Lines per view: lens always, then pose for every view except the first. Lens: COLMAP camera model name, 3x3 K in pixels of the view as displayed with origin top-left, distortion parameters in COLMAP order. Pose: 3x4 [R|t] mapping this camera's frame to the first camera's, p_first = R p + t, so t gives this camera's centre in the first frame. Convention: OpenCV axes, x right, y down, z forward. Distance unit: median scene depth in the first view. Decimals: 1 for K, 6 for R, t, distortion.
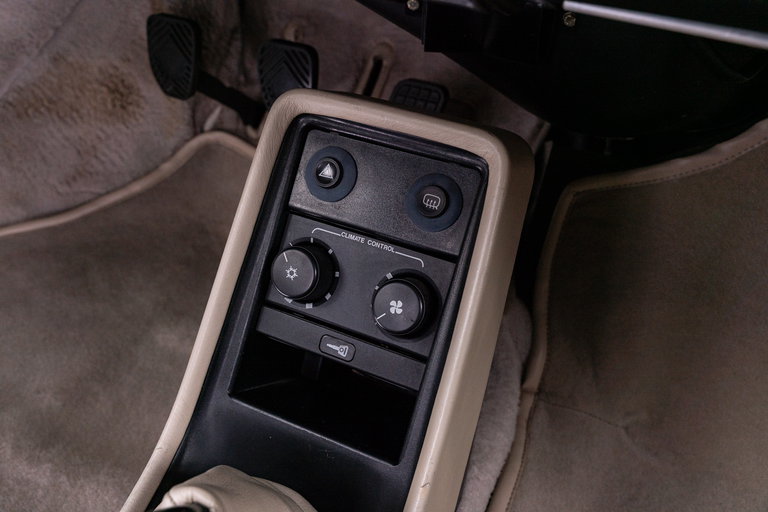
lens RADIAL K [[746.9, 0, 380.9], [0, 746.9, 255.2], [0, 0, 1]] dist [-0.006175, 0.000000]
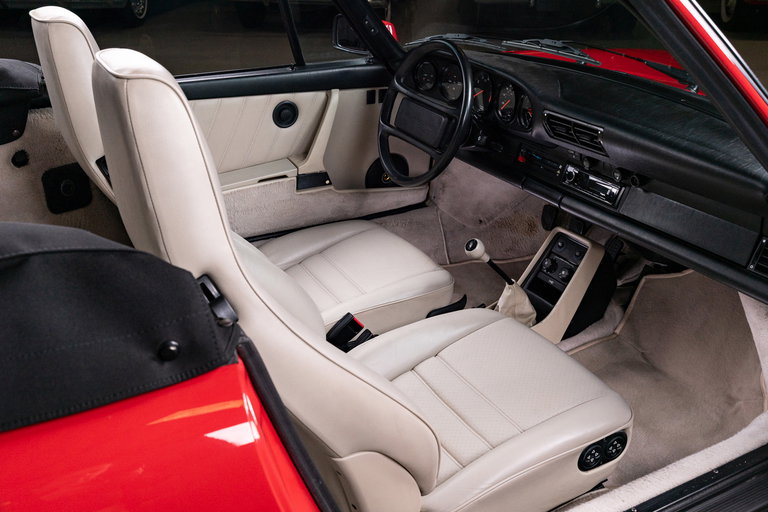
lens RADIAL K [[746.9, 0, 384.4], [0, 746.9, 253.5], [0, 0, 1]] dist [-0.006175, 0.000000]
pose [[0.818128, 0.219900, -0.531329, 1.435112], [-0.335092, 0.933210, -0.129740, 0.862522], [0.467312, 0.284188, 0.837172, -3.212687]]
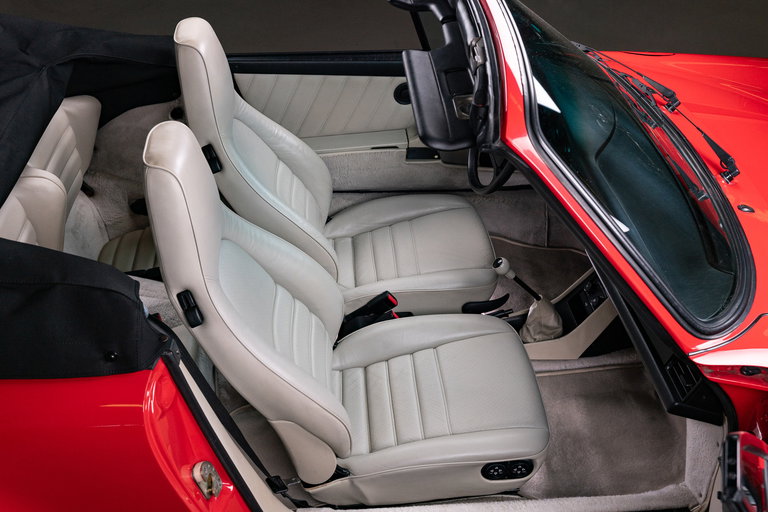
lens RADIAL K [[813.4, 0, 384.3], [0, 813.4, 254.5], [0, 0, 1]] dist [-0.012166, 0.000000]
pose [[0.513020, 0.493110, -0.702605, 2.777712], [-0.527835, 0.826706, 0.194799, -0.472304], [0.676905, 0.270923, 0.684397, -3.553688]]
